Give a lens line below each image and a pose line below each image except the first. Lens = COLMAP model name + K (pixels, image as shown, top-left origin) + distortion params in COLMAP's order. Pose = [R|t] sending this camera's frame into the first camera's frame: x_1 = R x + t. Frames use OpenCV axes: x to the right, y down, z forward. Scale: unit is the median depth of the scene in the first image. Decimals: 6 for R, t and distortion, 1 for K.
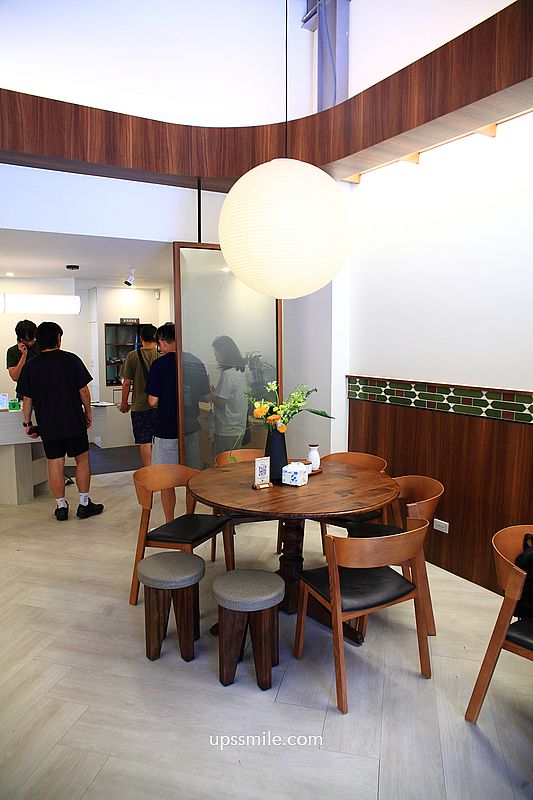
lens RADIAL K [[570.8, 0, 268.5], [0, 570.8, 415.4], [0, 0, 1]] dist [-0.065856, 0.001037]
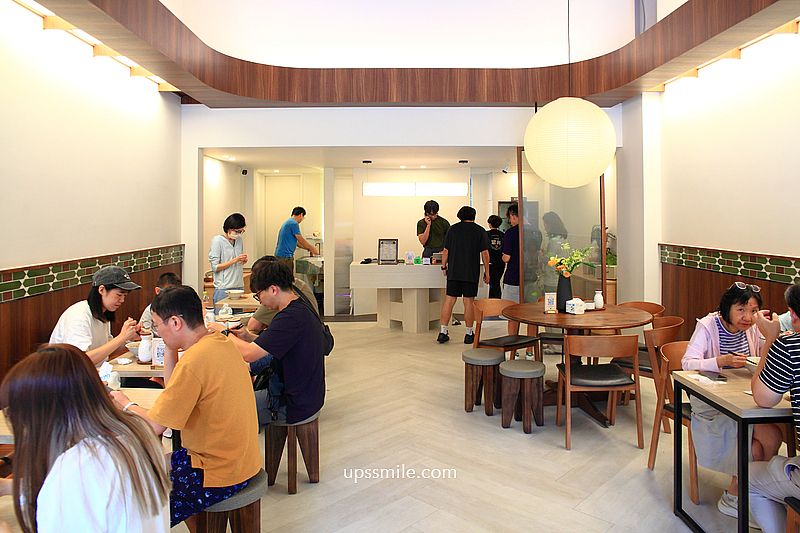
lens RADIAL K [[750.6, 0, 400.0], [0, 750.6, 266.5], [0, 0, 1]] dist [-0.077274, 0.002219]
pose [[0.862093, 0.032697, -0.505693, 0.577105], [-0.066353, 0.996608, -0.048679, 0.115377], [0.502386, 0.075520, 0.861339, -0.805165]]
